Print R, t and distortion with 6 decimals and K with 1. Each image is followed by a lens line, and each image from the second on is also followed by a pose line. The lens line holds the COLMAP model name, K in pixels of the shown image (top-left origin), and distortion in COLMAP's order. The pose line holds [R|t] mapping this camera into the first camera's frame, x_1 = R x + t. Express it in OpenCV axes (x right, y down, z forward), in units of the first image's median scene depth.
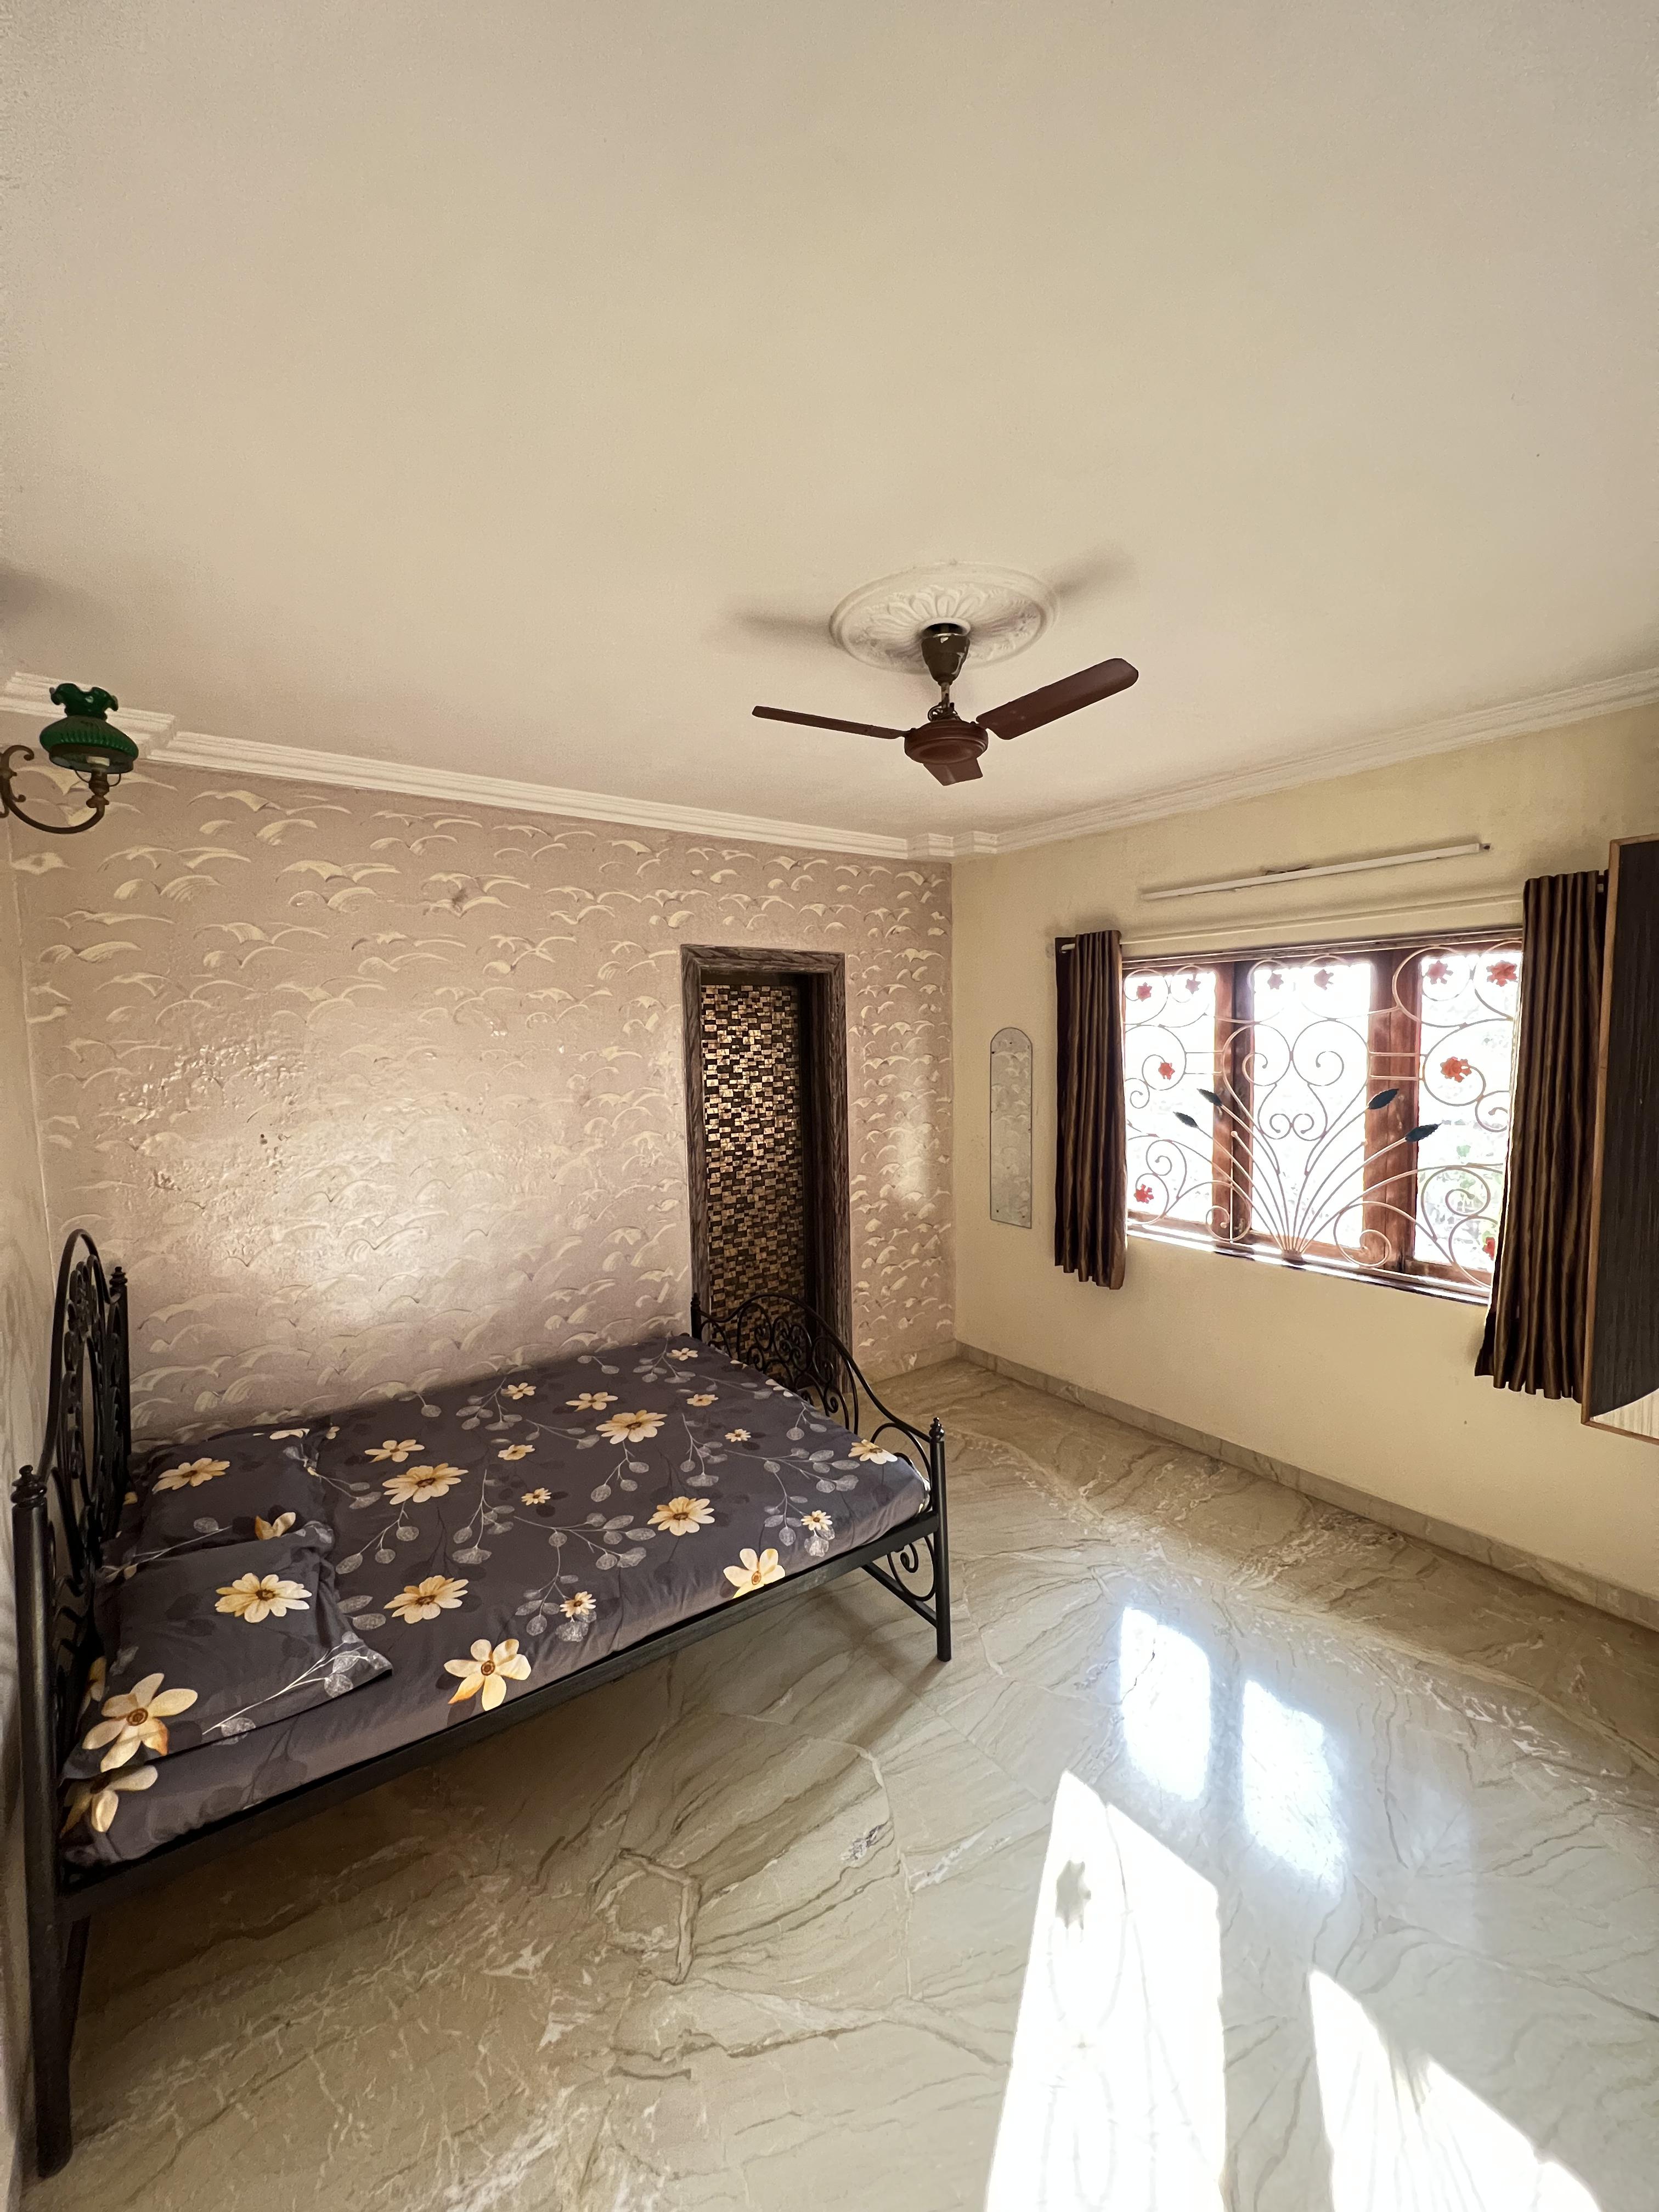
lens RADIAL K [[883.9, 0, 829.5], [0, 883.9, 1106.0], [0, 0, 1]] dist [-0.000060, 0.000013]
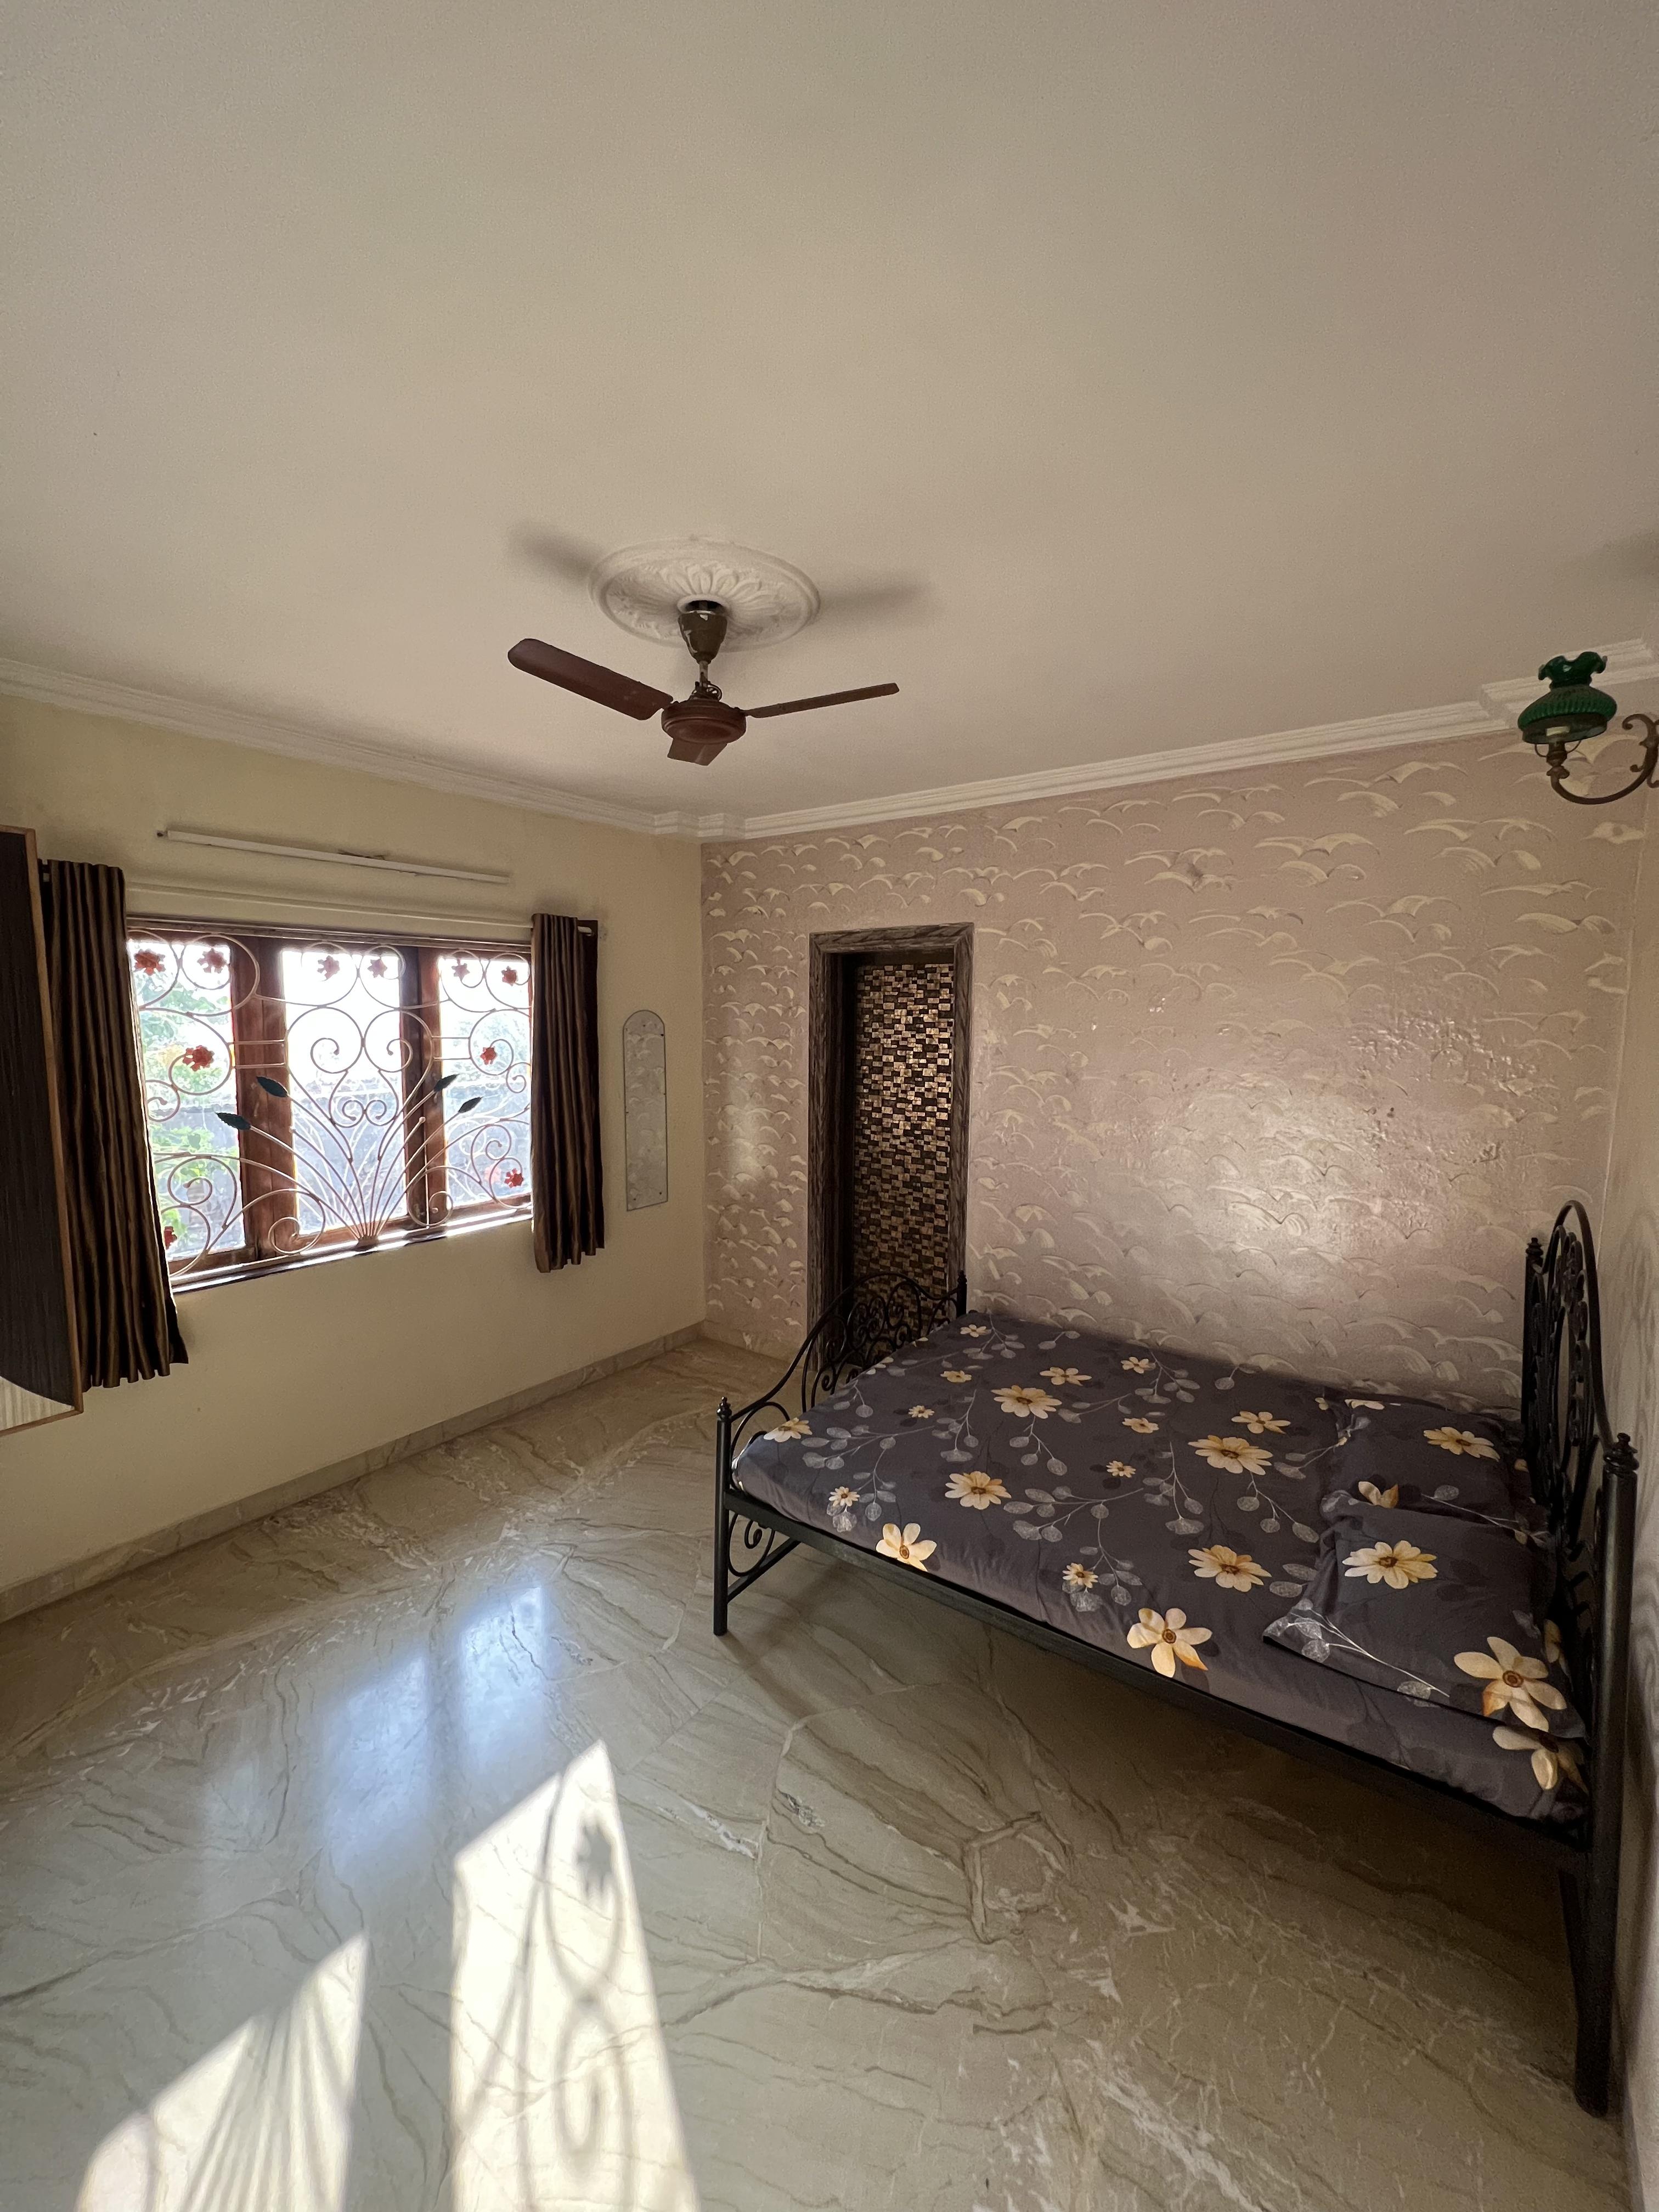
lens RADIAL K [[883.9, 0, 829.5], [0, 883.9, 1106.0], [0, 0, 1]] dist [-0.000060, 0.000013]
pose [[-0.297023, -0.084922, 0.951086, -0.708386], [0.080373, 0.990279, 0.113522, -0.068139], [-0.951482, 0.110160, -0.287311, 0.954473]]
